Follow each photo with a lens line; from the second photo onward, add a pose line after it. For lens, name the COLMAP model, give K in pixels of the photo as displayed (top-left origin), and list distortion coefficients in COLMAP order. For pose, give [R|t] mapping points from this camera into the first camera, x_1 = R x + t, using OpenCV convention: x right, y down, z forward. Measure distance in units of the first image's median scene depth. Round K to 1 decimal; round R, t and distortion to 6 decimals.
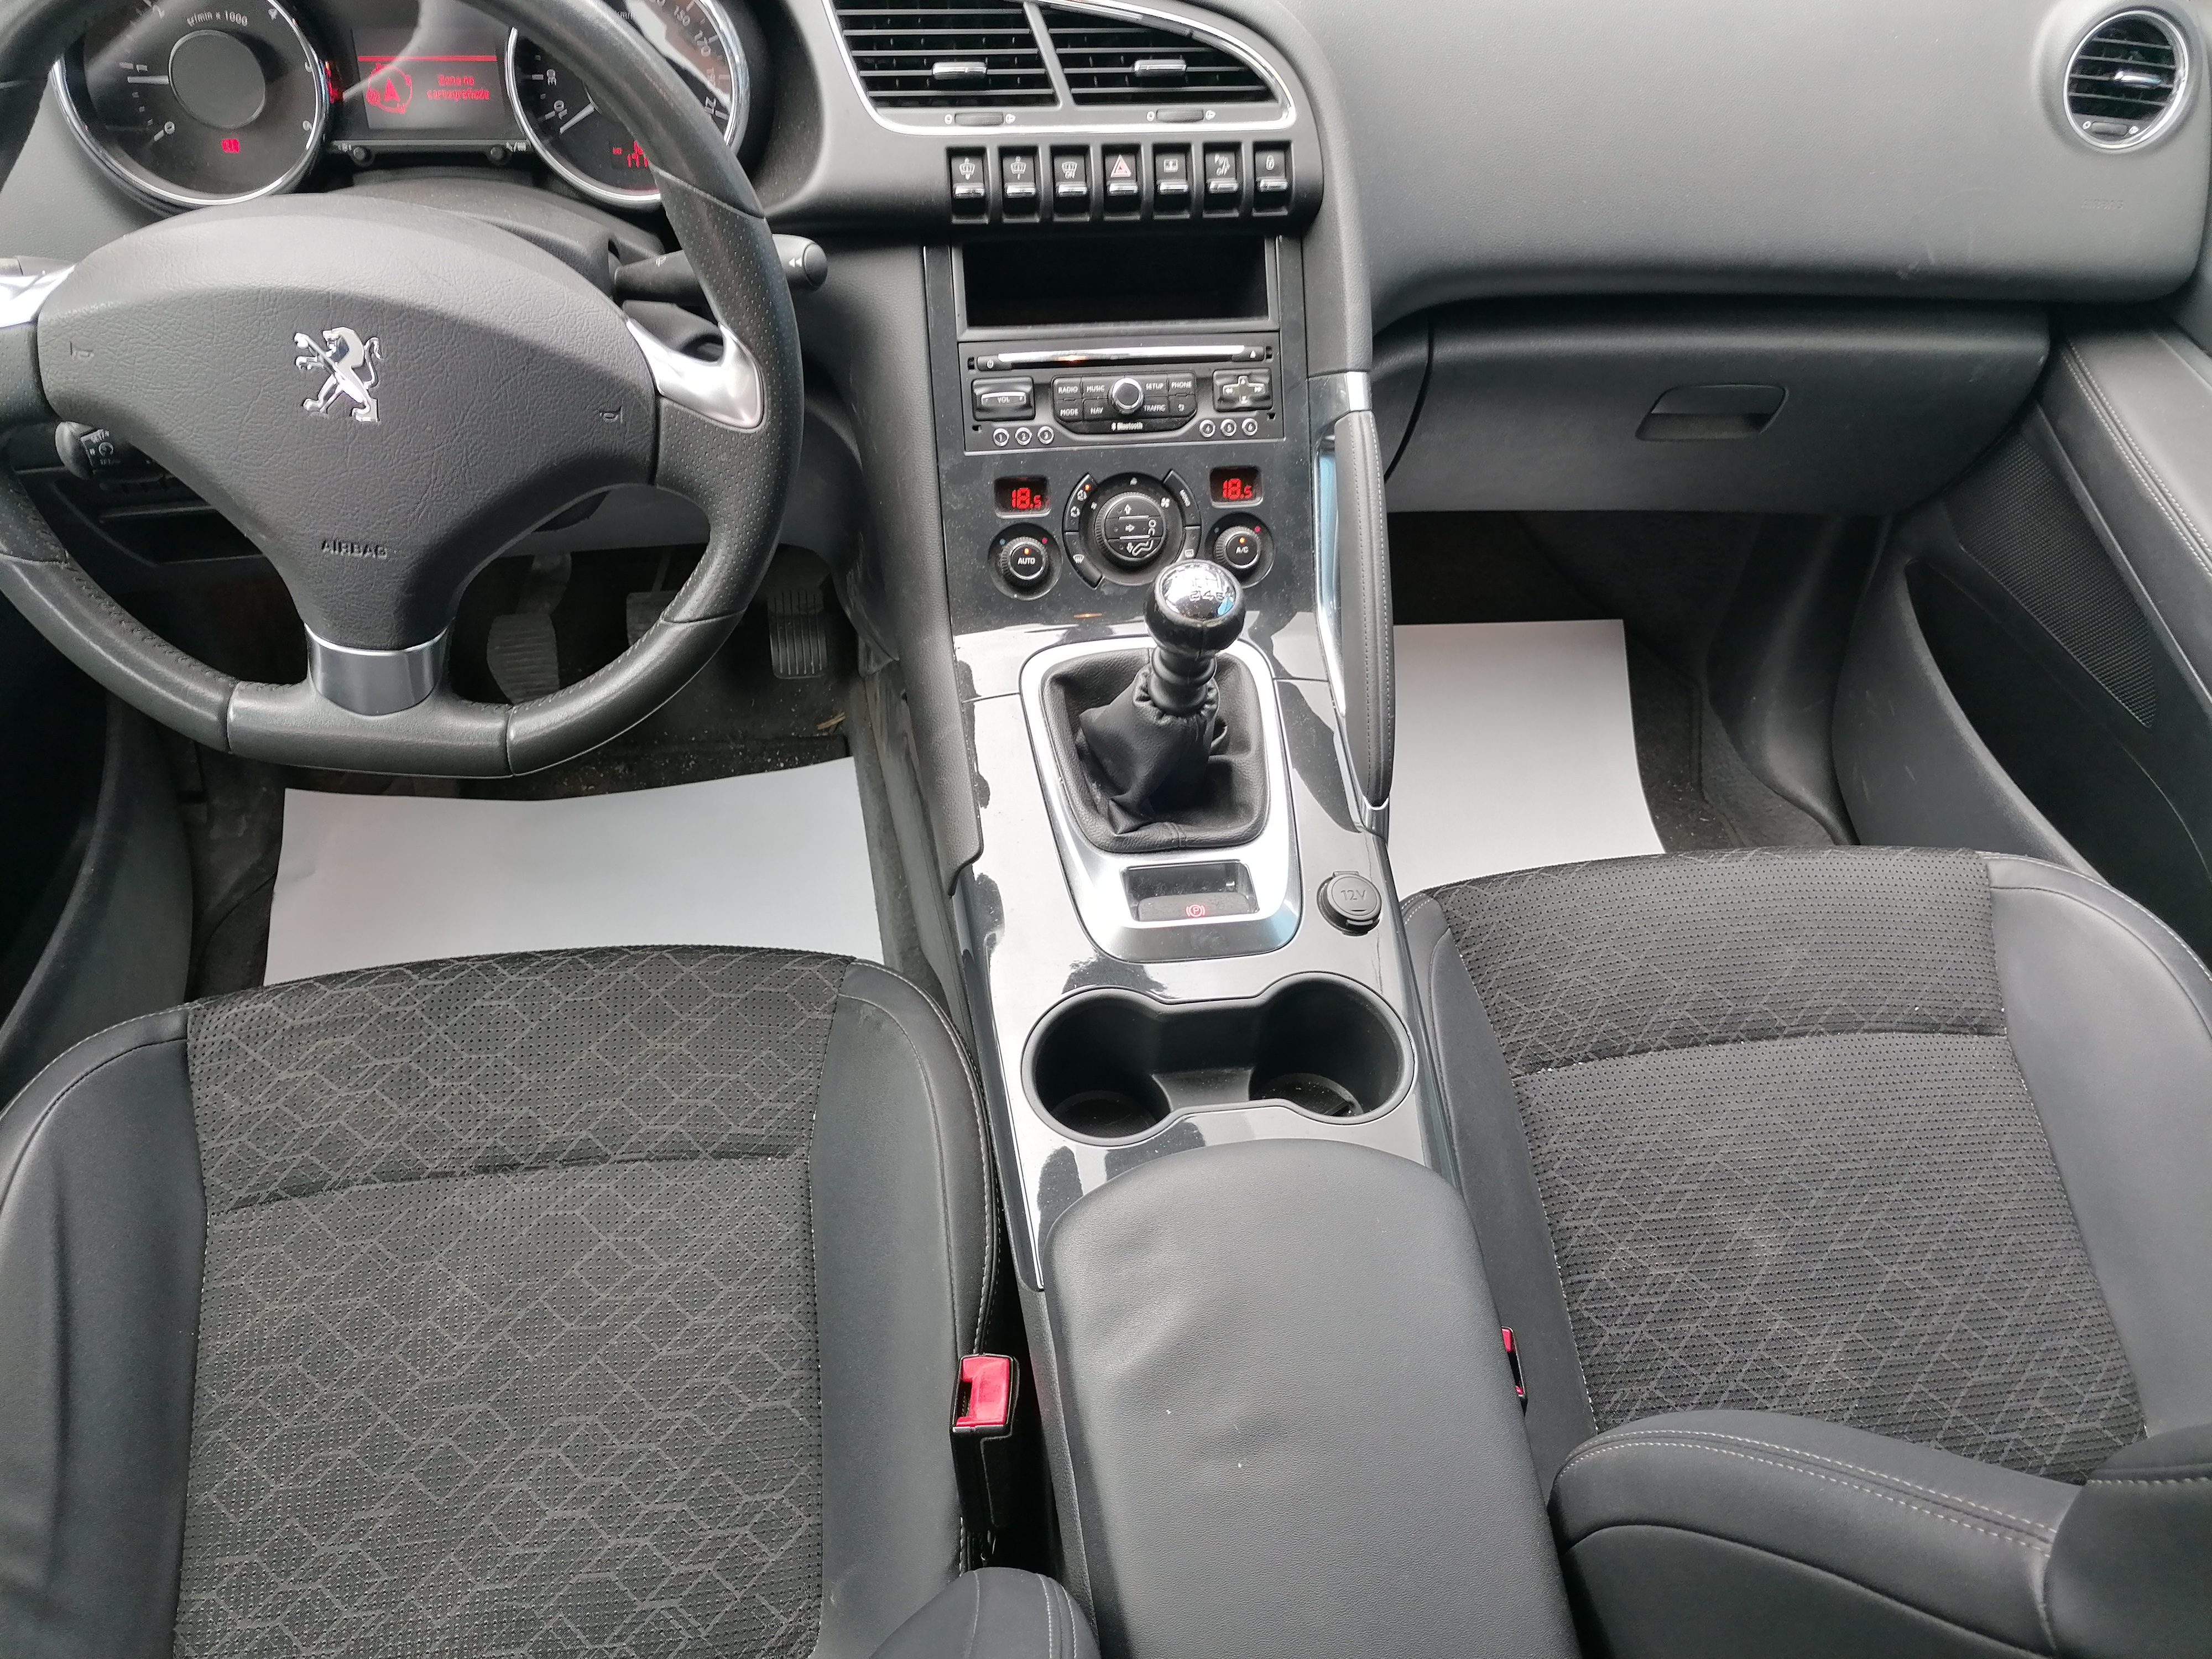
lens RADIAL K [[1670.7, 0, 1109.4], [0, 1670.7, 826.4], [0, 0, 1]] dist [0.077651, -0.103769]
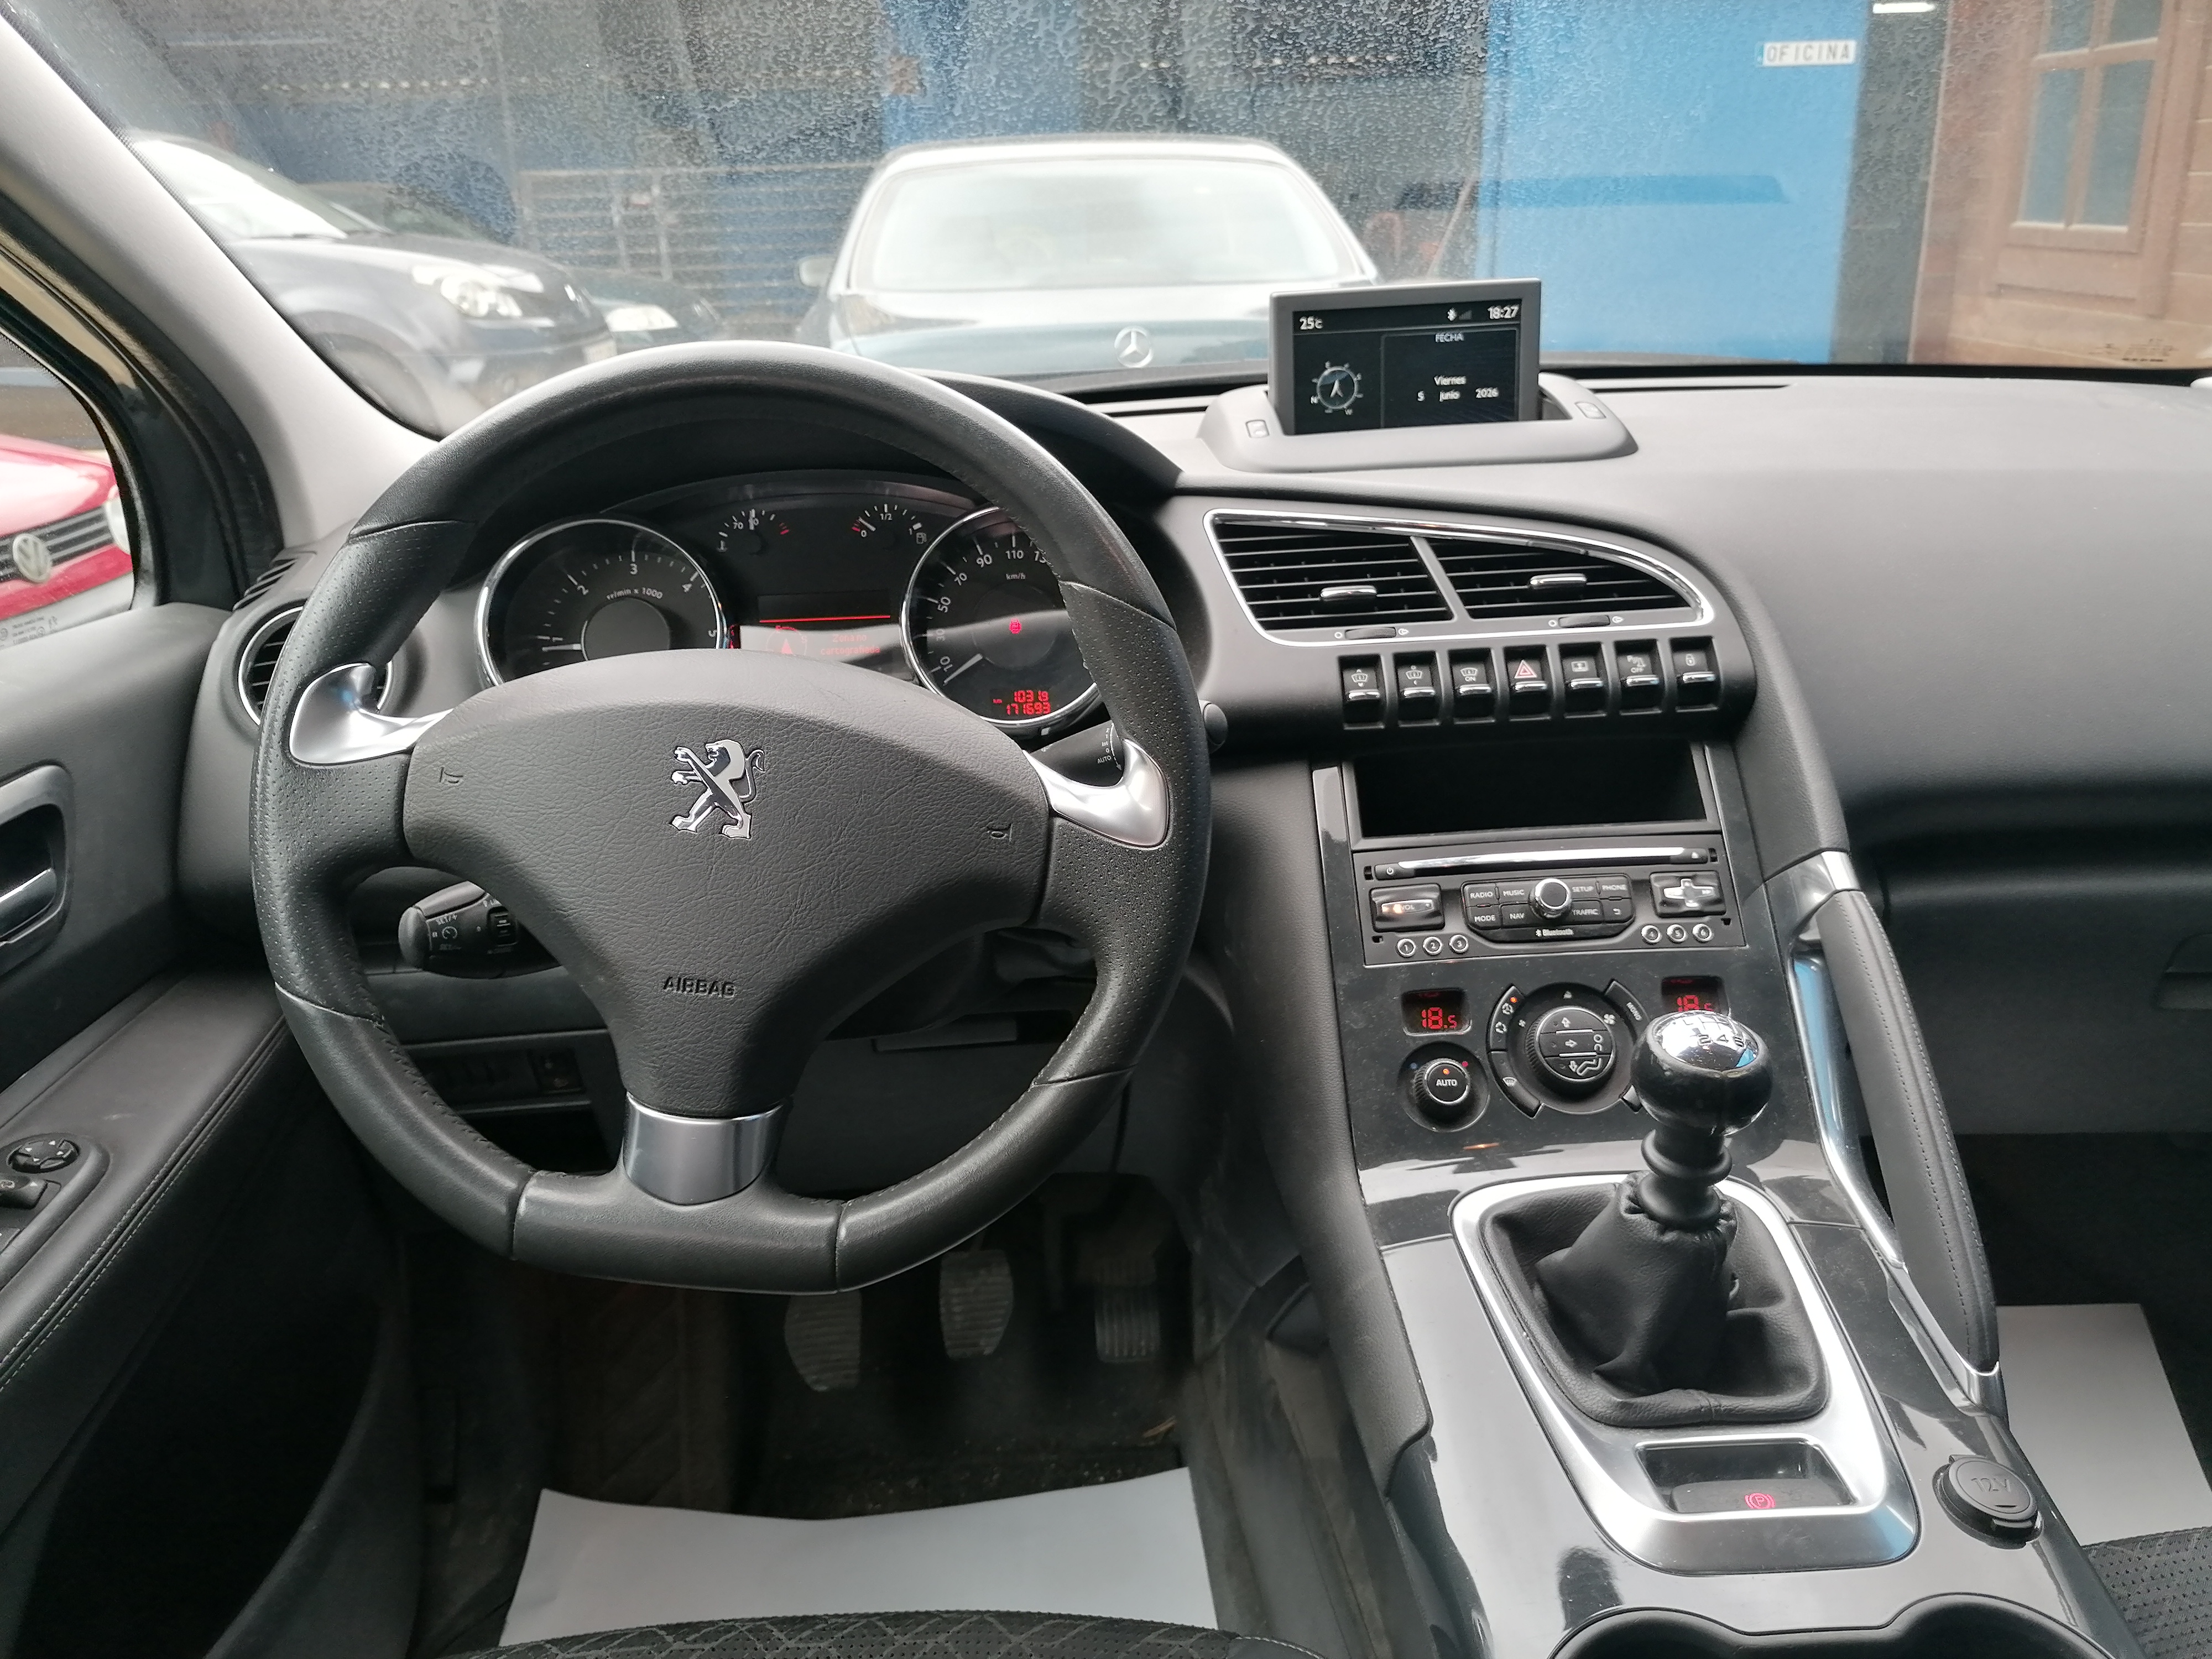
lens RADIAL K [[1672.3, 0, 1111.5], [0, 1672.3, 822.2], [0, 0, 1]] dist [0.081538, -0.115243]
pose [[0.988439, -0.050081, -0.143108, -0.088613], [-0.025854, 0.874374, -0.484564, 0.136162], [0.149397, 0.482662, 0.862970, 0.199122]]
